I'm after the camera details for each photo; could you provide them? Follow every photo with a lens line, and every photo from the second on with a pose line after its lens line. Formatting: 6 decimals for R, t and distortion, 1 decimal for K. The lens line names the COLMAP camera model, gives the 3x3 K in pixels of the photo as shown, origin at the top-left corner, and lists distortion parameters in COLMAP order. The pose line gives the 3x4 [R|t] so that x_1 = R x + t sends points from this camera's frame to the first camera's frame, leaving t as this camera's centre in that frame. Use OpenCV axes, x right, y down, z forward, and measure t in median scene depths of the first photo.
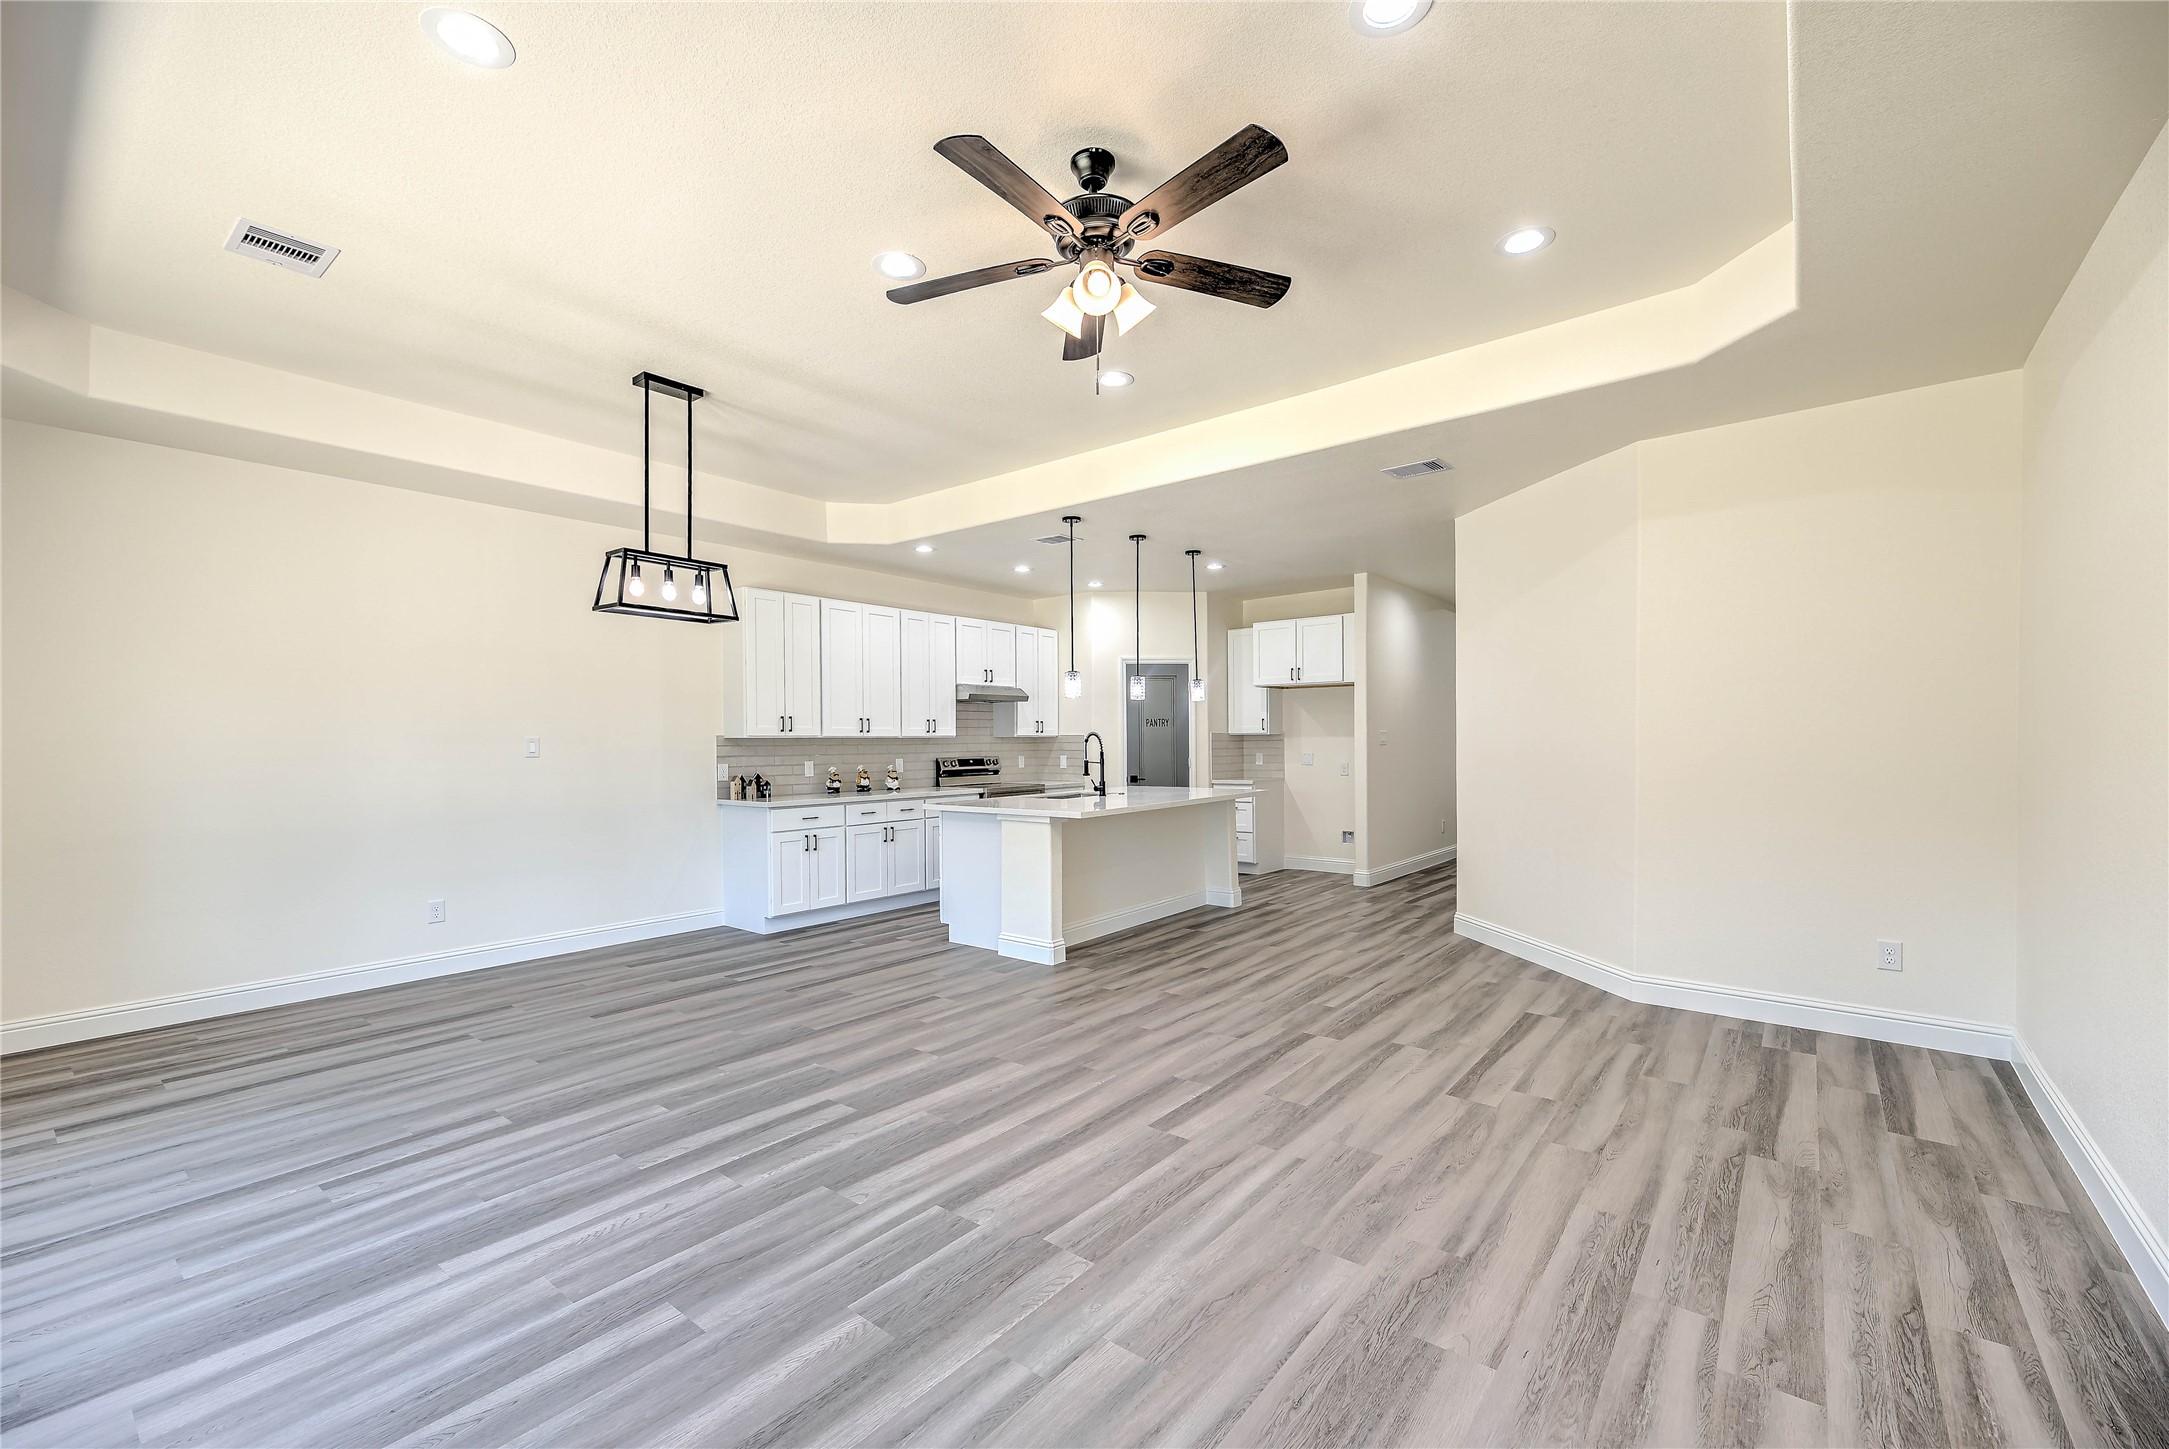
lens RADIAL K [[883.0, 0, 1079.4], [0, 883.0, 744.1], [0, 0, 1]] dist [0.013945, -0.003602]
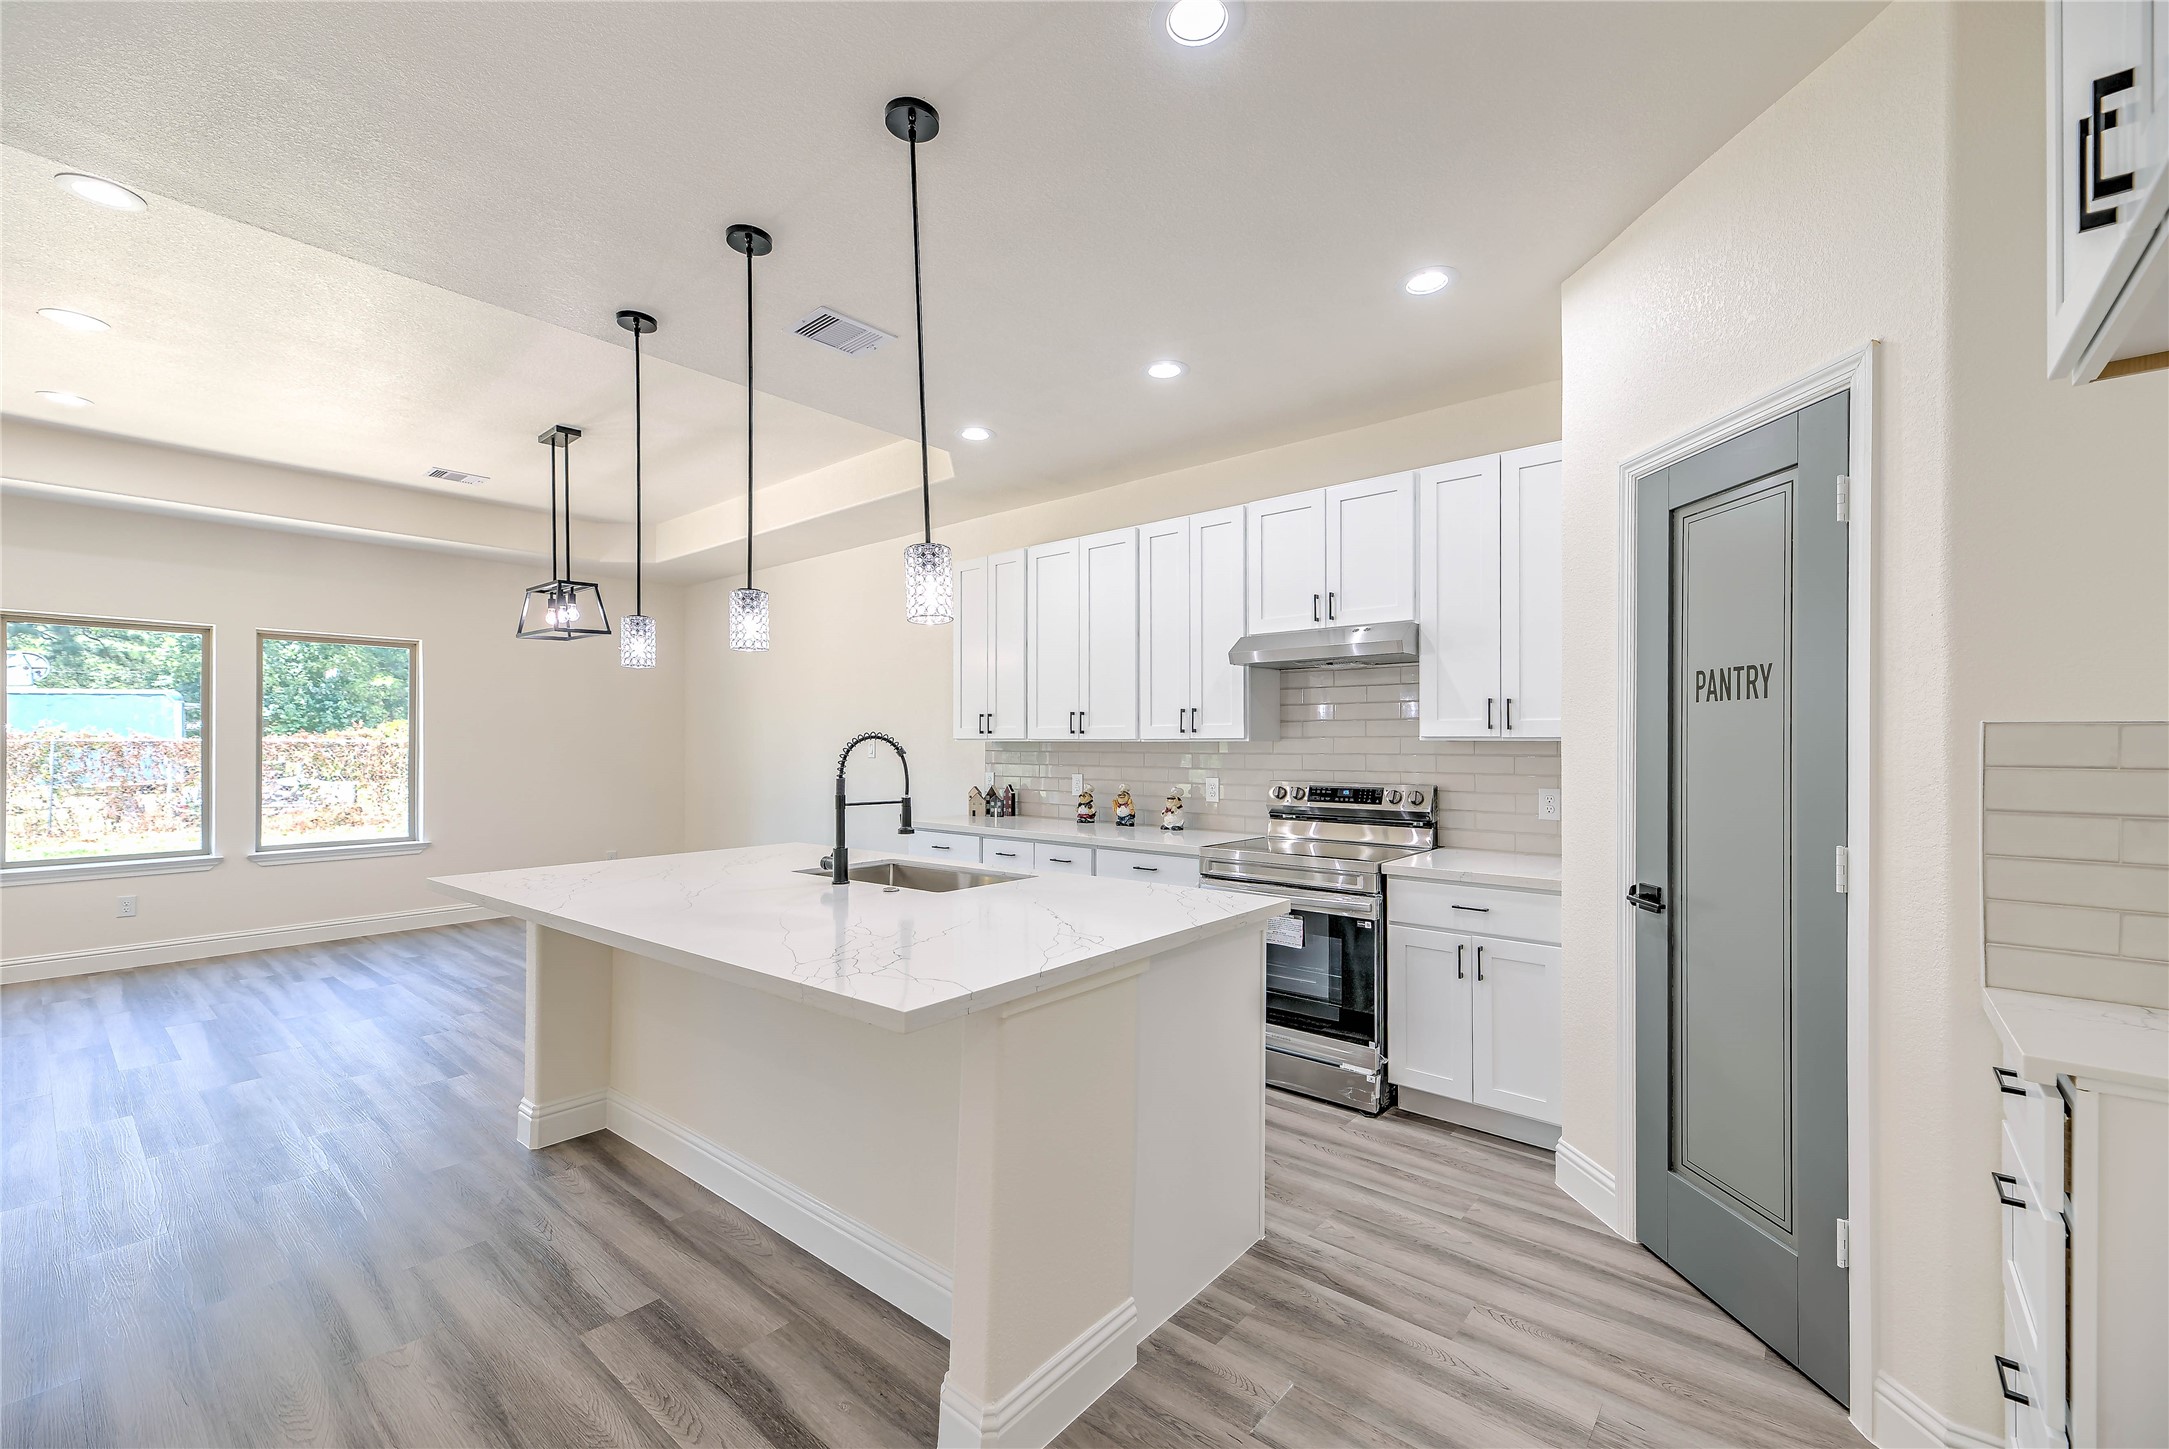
lens RADIAL K [[883.0, 0, 1115.6], [0, 883.0, 728.7], [0, 0, 1]] dist [0.013945, -0.003602]
pose [[-0.010673, -0.009135, -0.999901, 0.655248], [-0.003407, 0.999953, -0.009099, -0.017846], [0.999937, 0.003310, -0.010704, 1.660035]]
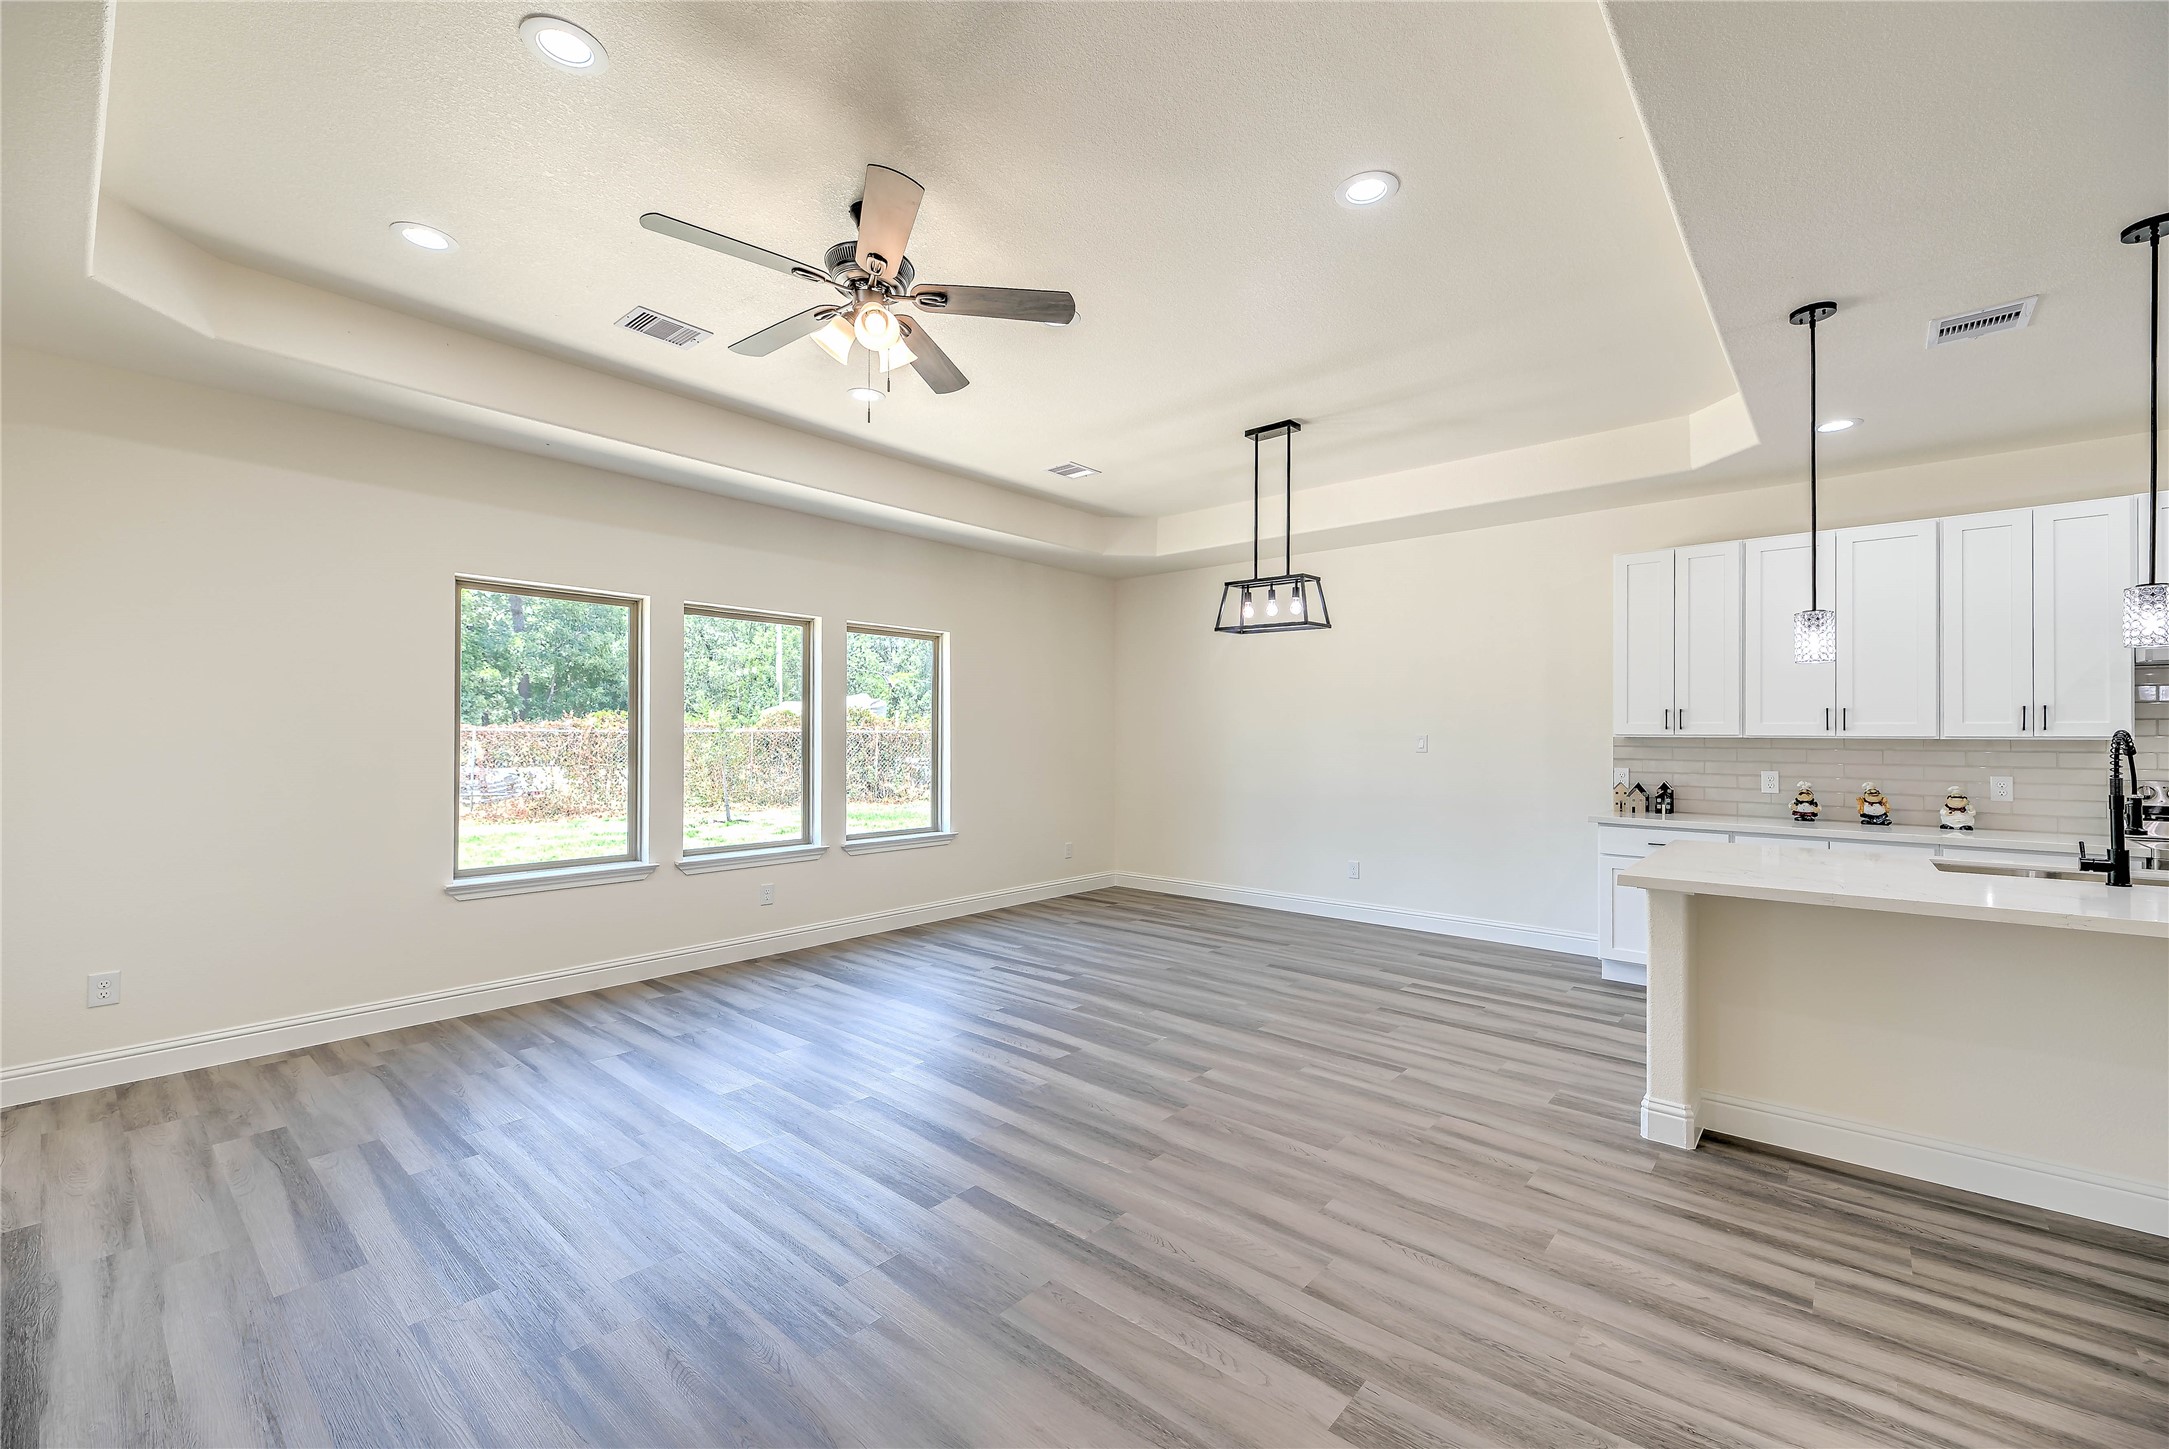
lens RADIAL K [[883.0, 0, 1126.3], [0, 883.0, 733.3], [0, 0, 1]] dist [0.013945, -0.003602]
pose [[-0.010214, 0.002951, -0.999943, 0.651231], [-0.010318, 0.999942, 0.003057, -0.012950], [0.999895, 0.010349, -0.010183, 0.791157]]
